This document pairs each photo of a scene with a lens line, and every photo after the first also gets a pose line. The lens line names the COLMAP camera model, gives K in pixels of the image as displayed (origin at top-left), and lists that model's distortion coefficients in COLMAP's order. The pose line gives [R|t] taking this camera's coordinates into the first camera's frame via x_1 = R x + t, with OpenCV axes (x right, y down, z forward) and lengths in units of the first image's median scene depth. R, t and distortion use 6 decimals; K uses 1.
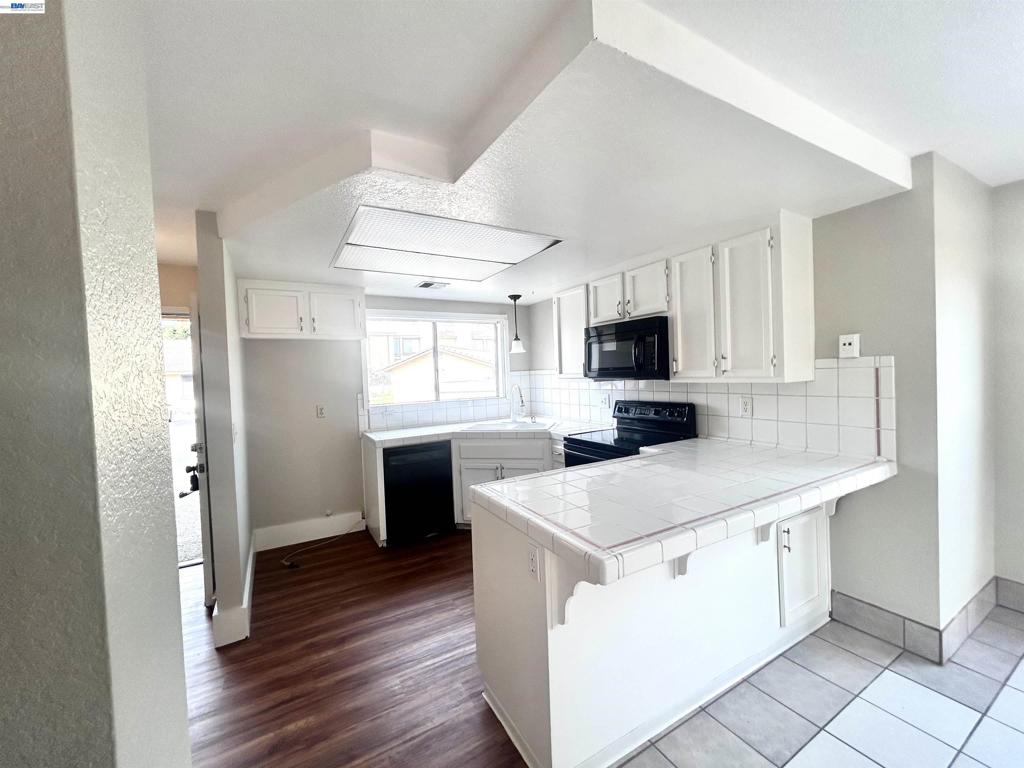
lens RADIAL K [[410.6, 0, 511.0], [0, 410.6, 382.9], [0, 0, 1]] dist [-0.000853, -0.000113]
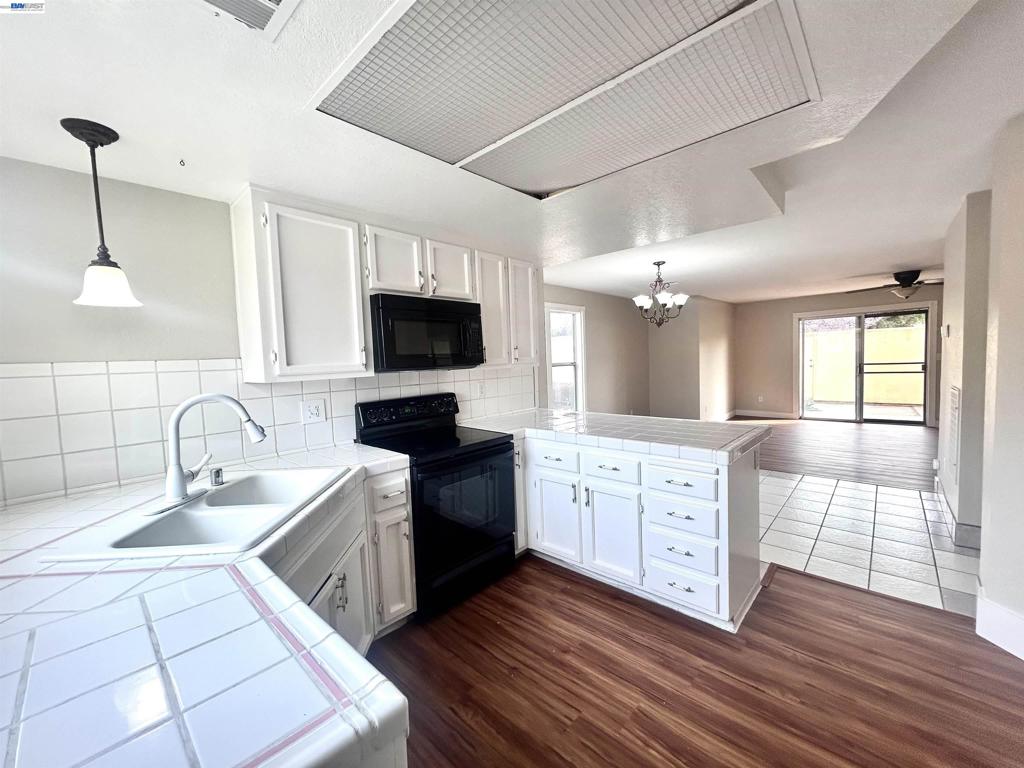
lens RADIAL K [[407.8, 0, 515.2], [0, 407.8, 383.1], [0, 0, 1]] dist [0.009459, 0.000153]
pose [[-0.305593, -0.010365, 0.952106, -0.513985], [0.071485, 0.996869, 0.033797, 0.003160], [-0.949475, 0.078389, -0.303896, 1.021774]]
